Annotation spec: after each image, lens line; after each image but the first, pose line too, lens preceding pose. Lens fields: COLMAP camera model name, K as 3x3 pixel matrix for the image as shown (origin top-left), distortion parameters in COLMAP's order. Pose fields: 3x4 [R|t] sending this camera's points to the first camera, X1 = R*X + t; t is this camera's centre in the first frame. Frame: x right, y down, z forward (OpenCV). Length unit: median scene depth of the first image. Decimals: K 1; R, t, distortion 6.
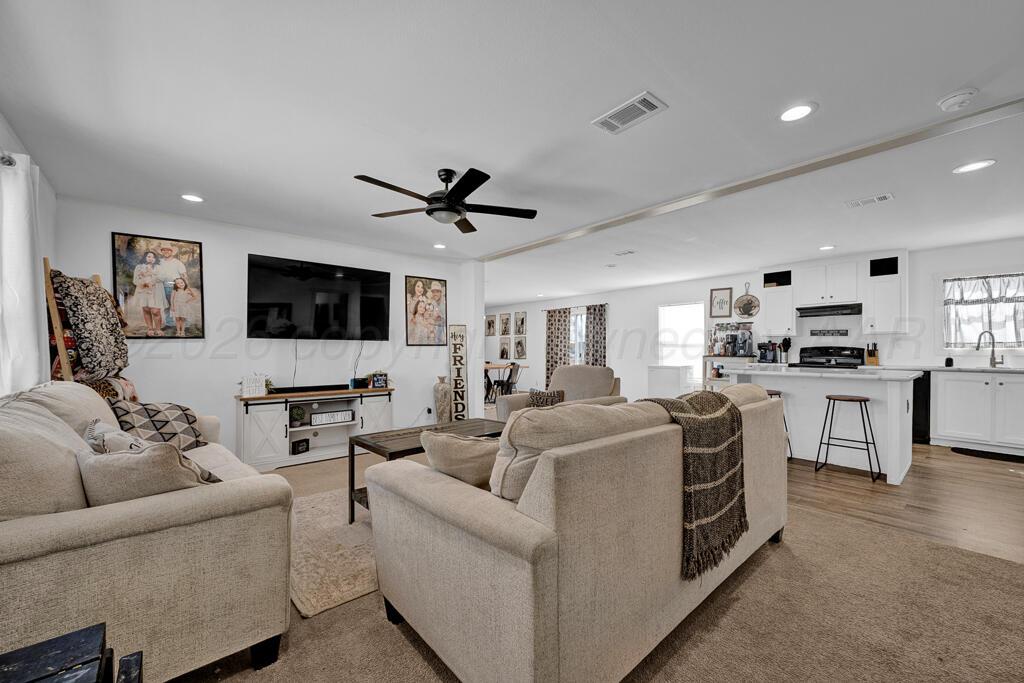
lens RADIAL K [[402.6, 0, 512.7], [0, 402.6, 349.4], [0, 0, 1]] dist [-0.003117, 0.000216]
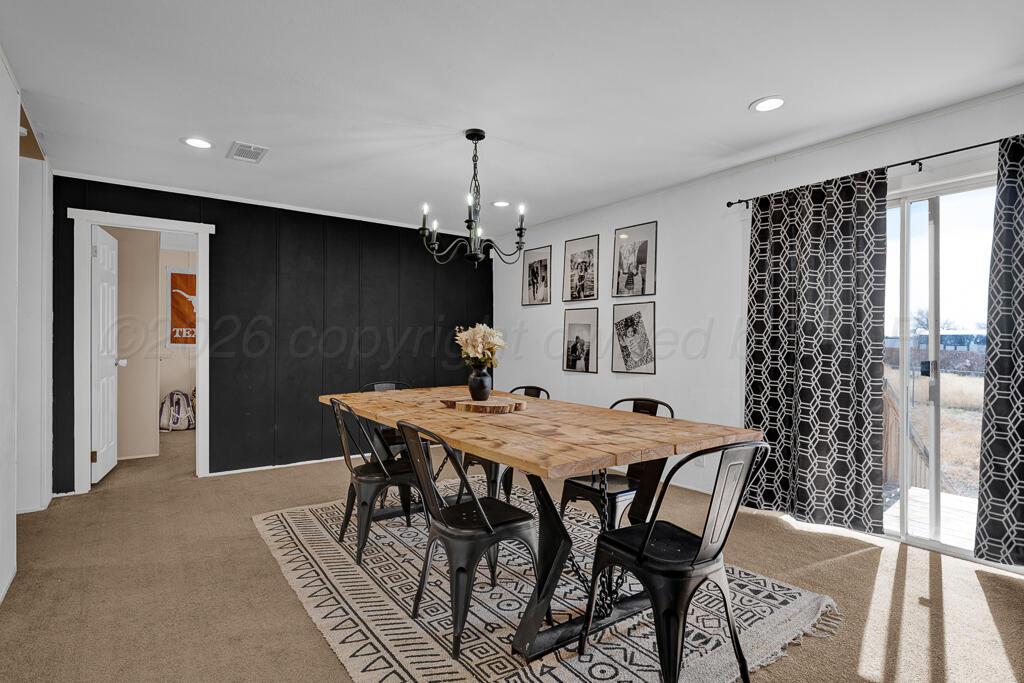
lens RADIAL K [[510.5, 0, 514.8], [0, 510.5, 344.1], [0, 0, 1]] dist [-0.003219, 0.000068]
pose [[0.997096, 0.007490, -0.075786, -0.081732], [-0.007635, 0.999970, -0.001631, 0.003005], [0.075771, 0.002205, 0.997123, 1.115068]]
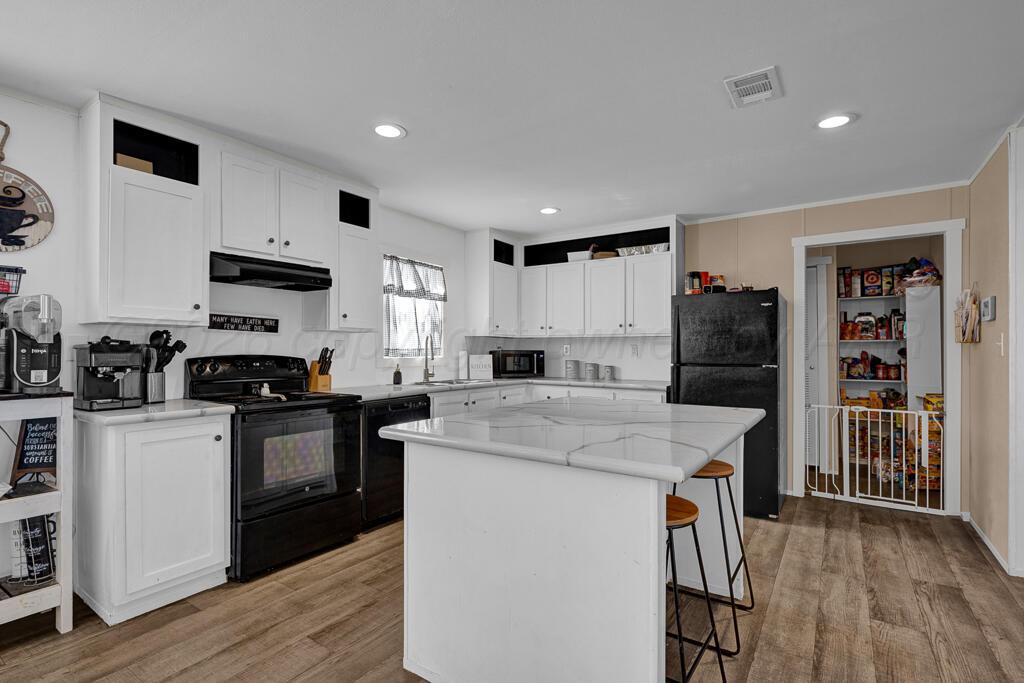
lens RADIAL K [[490.0, 0, 519.4], [0, 490.0, 349.5], [0, 0, 1]] dist [0.004090, -0.001331]
pose [[-0.259456, 0.002928, 0.965750, 0.198144], [0.001665, 0.999995, -0.002585, -0.011324], [-0.965753, 0.000938, -0.259460, 0.861792]]
